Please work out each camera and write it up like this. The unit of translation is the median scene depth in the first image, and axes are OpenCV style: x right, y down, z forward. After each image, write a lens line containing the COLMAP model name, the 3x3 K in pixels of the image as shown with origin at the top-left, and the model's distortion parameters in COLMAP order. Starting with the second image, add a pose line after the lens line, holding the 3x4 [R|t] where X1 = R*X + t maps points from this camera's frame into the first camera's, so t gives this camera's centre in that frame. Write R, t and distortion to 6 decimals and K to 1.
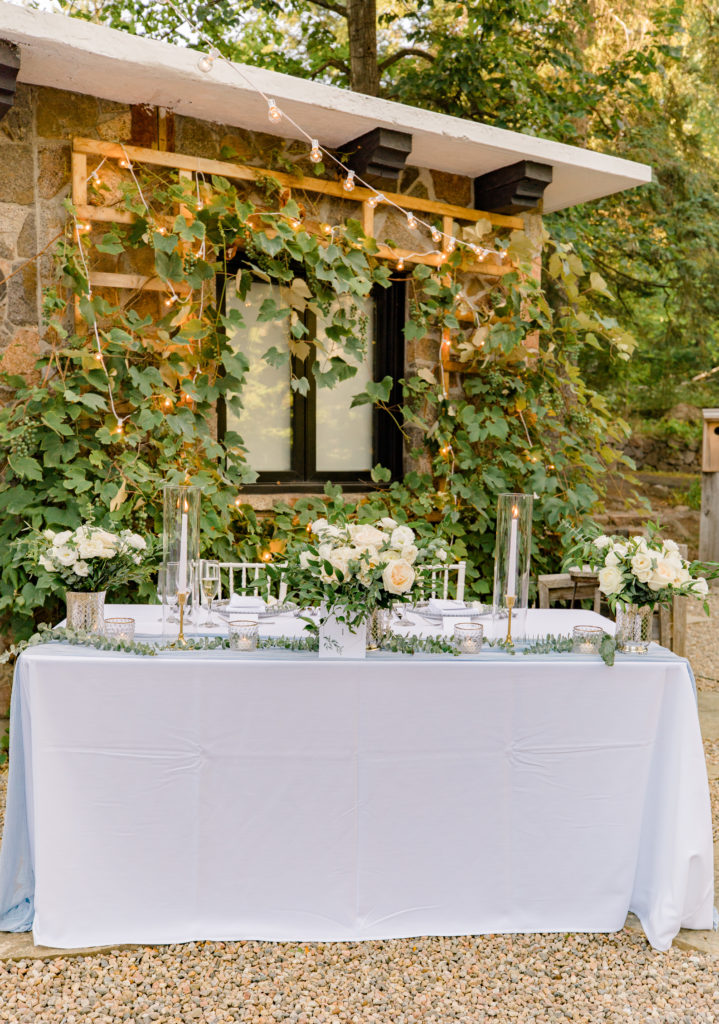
lens RADIAL K [[961.7, 0, 369.3], [0, 961.7, 566.9], [0, 0, 1]] dist [0.005018, 0.000000]
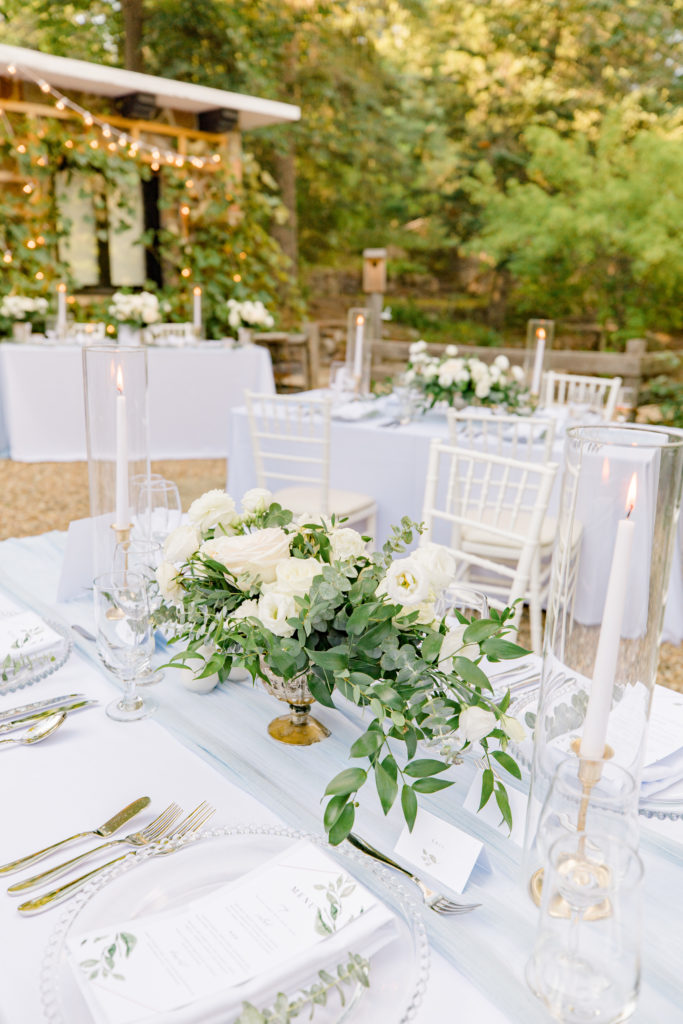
lens RADIAL K [[870.5, 0, 338.7], [0, 870.5, 516.0], [0, 0, 1]] dist [-0.007706, 0.016777]
pose [[0.980567, -0.046287, 0.190647, 0.031079], [0.019695, 0.990085, 0.139085, 0.122733], [-0.195195, -0.132628, 0.971756, -0.786220]]
